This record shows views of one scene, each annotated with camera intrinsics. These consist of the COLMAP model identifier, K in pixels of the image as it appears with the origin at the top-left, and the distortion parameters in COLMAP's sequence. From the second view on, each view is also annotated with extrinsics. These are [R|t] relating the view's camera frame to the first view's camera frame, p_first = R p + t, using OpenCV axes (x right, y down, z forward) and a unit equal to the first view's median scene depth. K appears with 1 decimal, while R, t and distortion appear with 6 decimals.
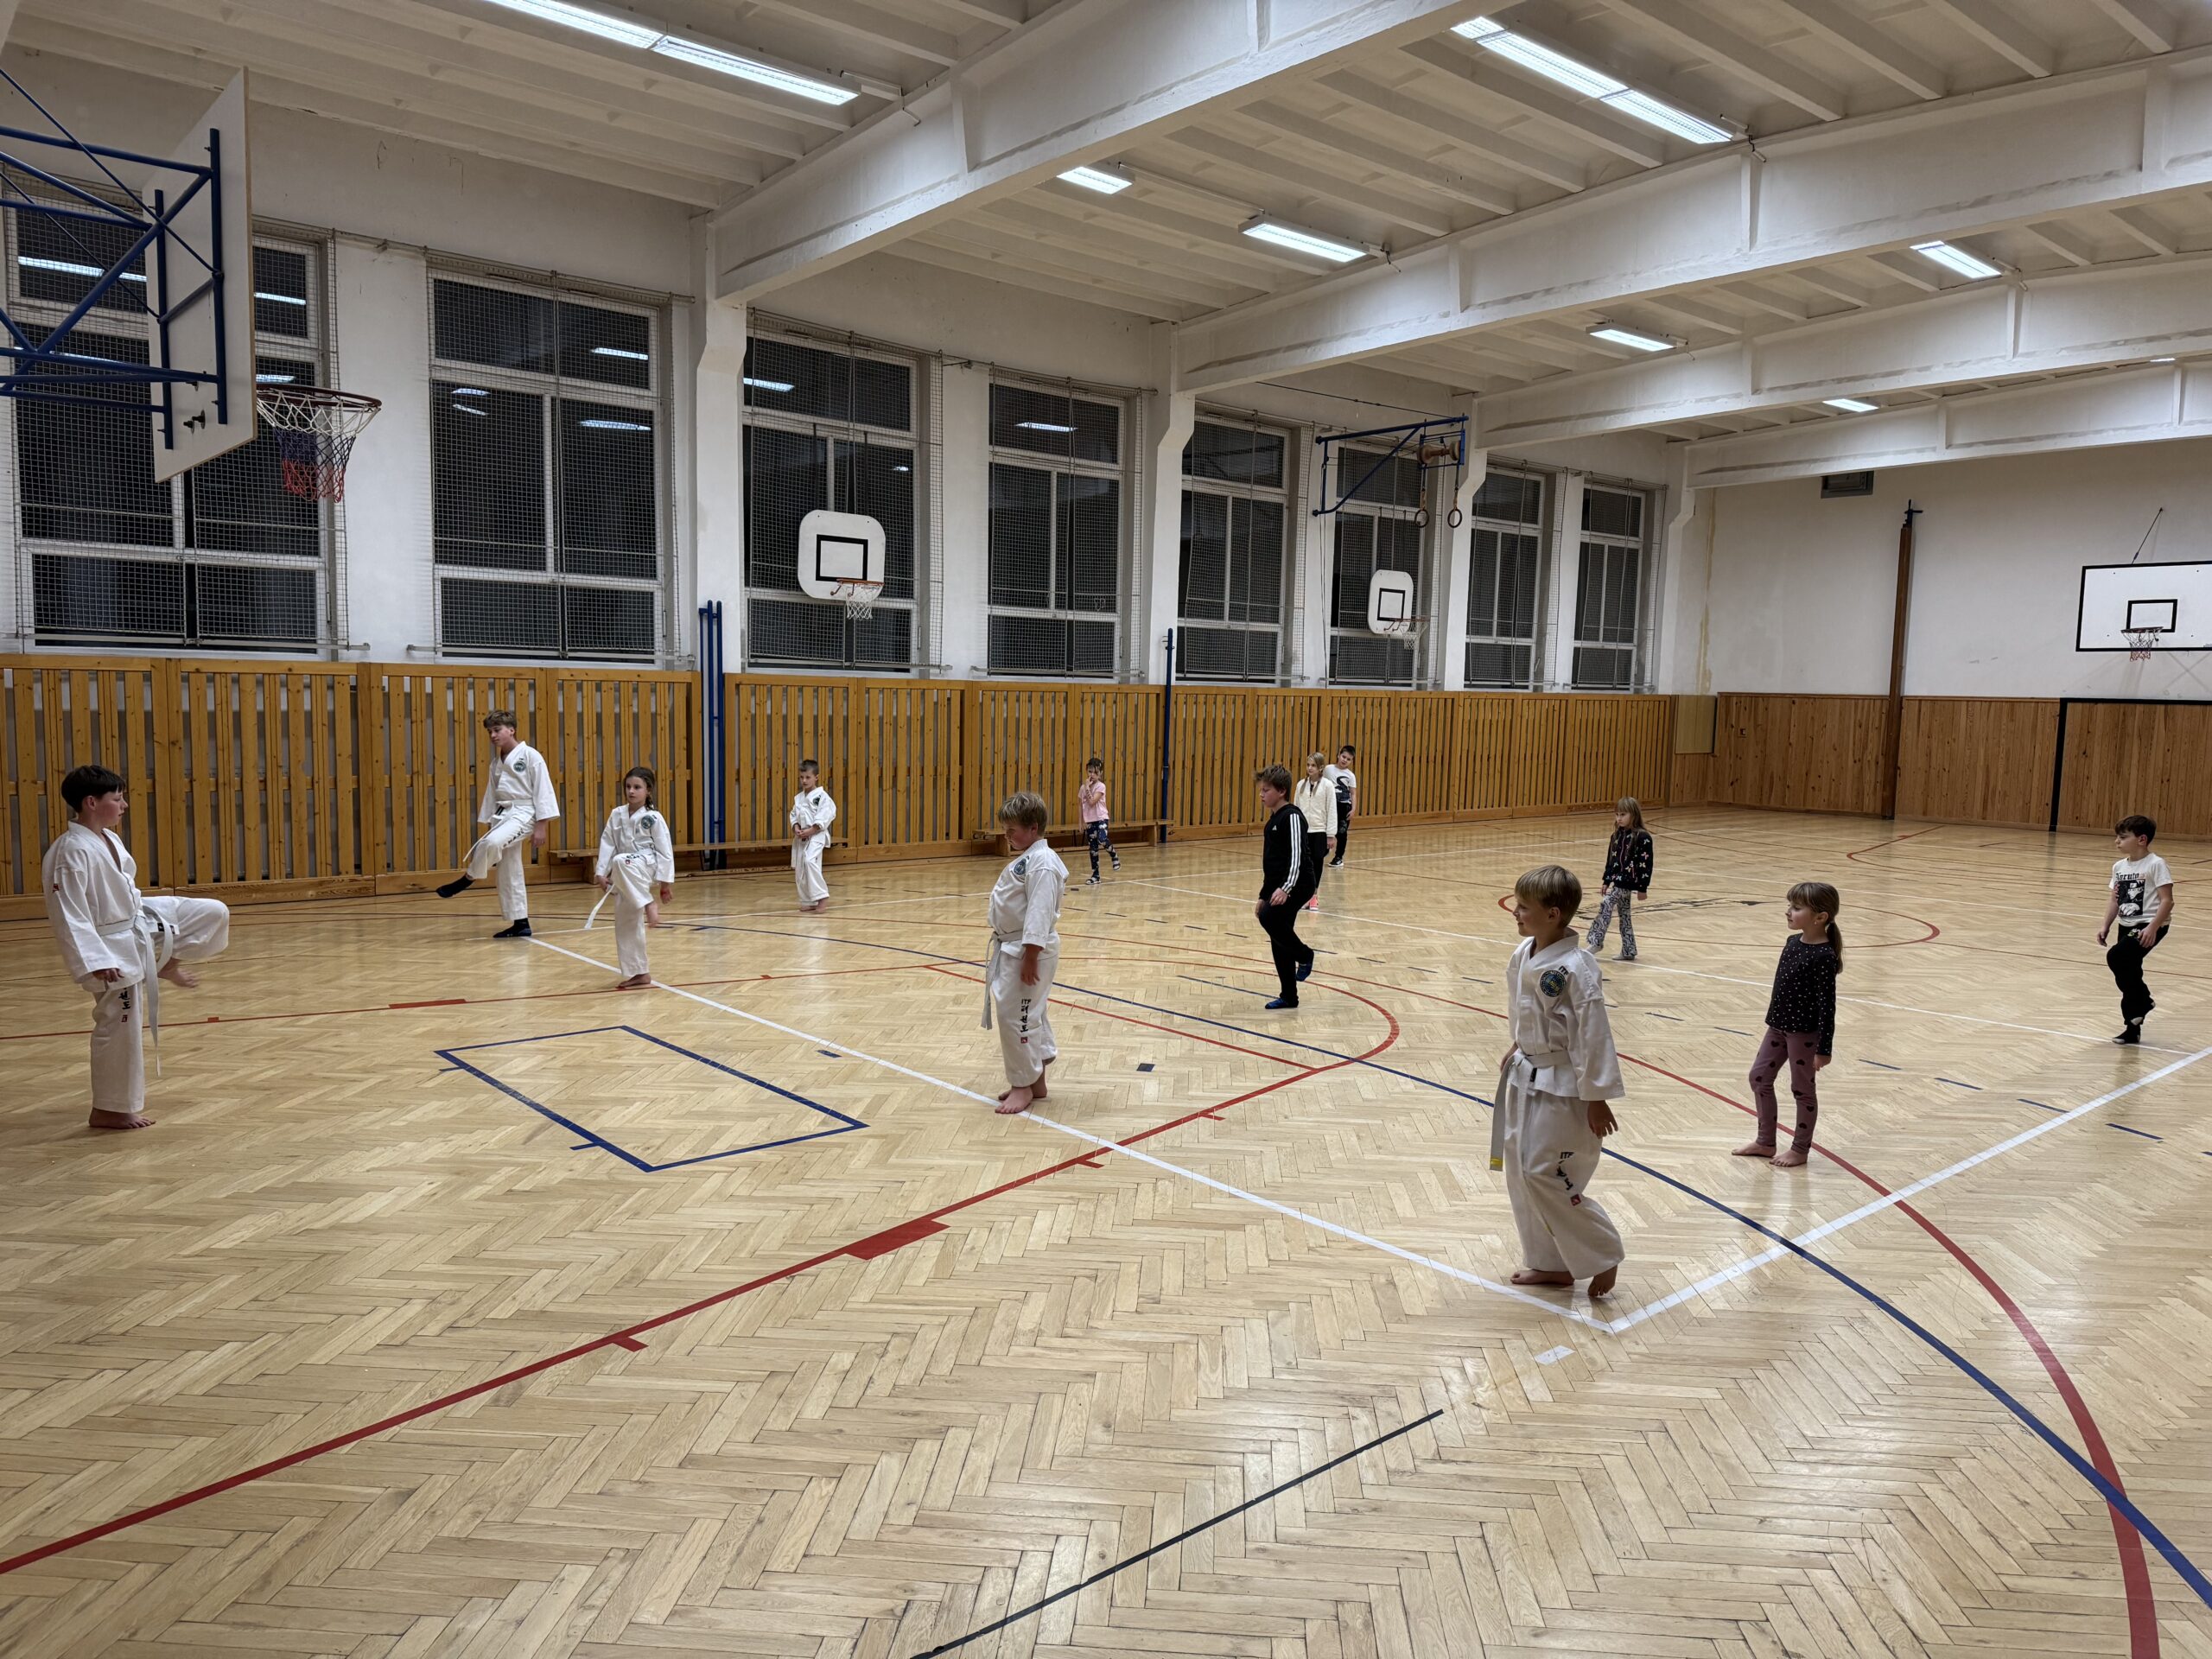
lens RADIAL K [[1580.6, 0, 1106.5], [0, 1580.6, 845.6], [0, 0, 1]] dist [0.038407, -0.043799]
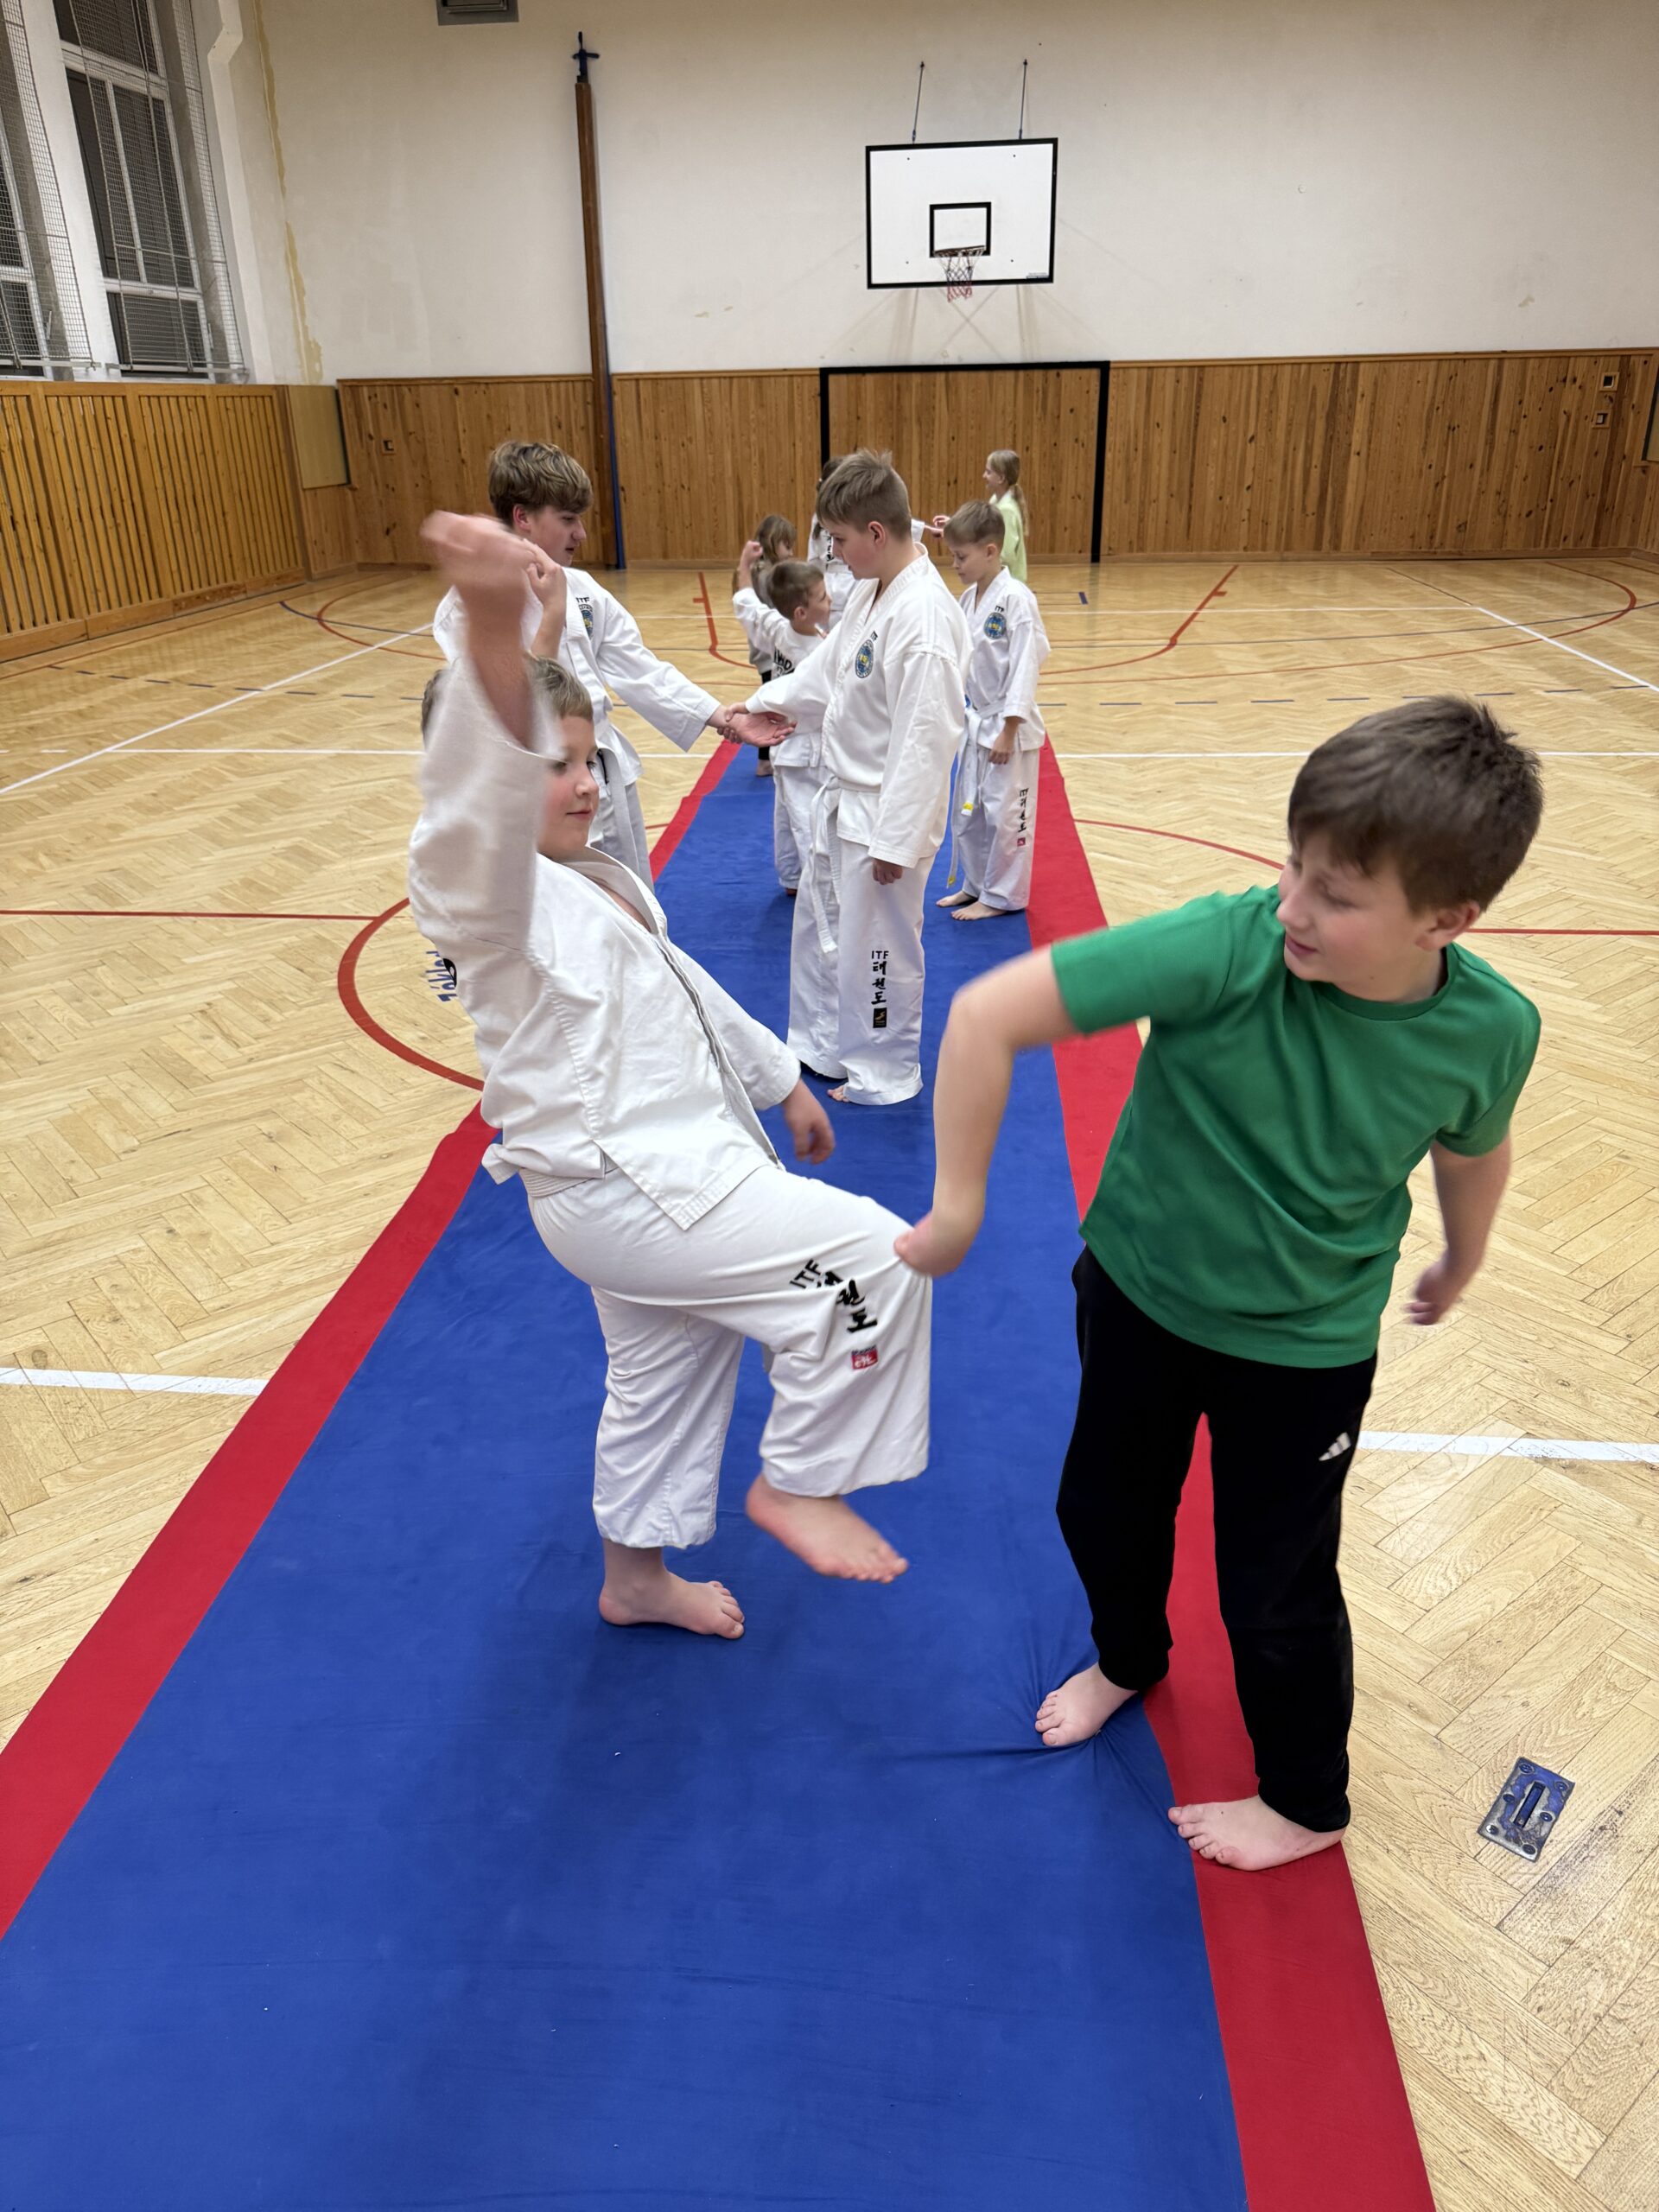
lens RADIAL K [[1580.6, 0, 830.5], [0, 1580.6, 1110.6], [0, 0, 1]] dist [0.038407, -0.043799]
pose [[0.729360, -0.309481, 0.610128, 0.058701], [0.104239, 0.931689, 0.347979, -0.028285], [-0.676143, -0.190203, 0.711796, 0.400391]]
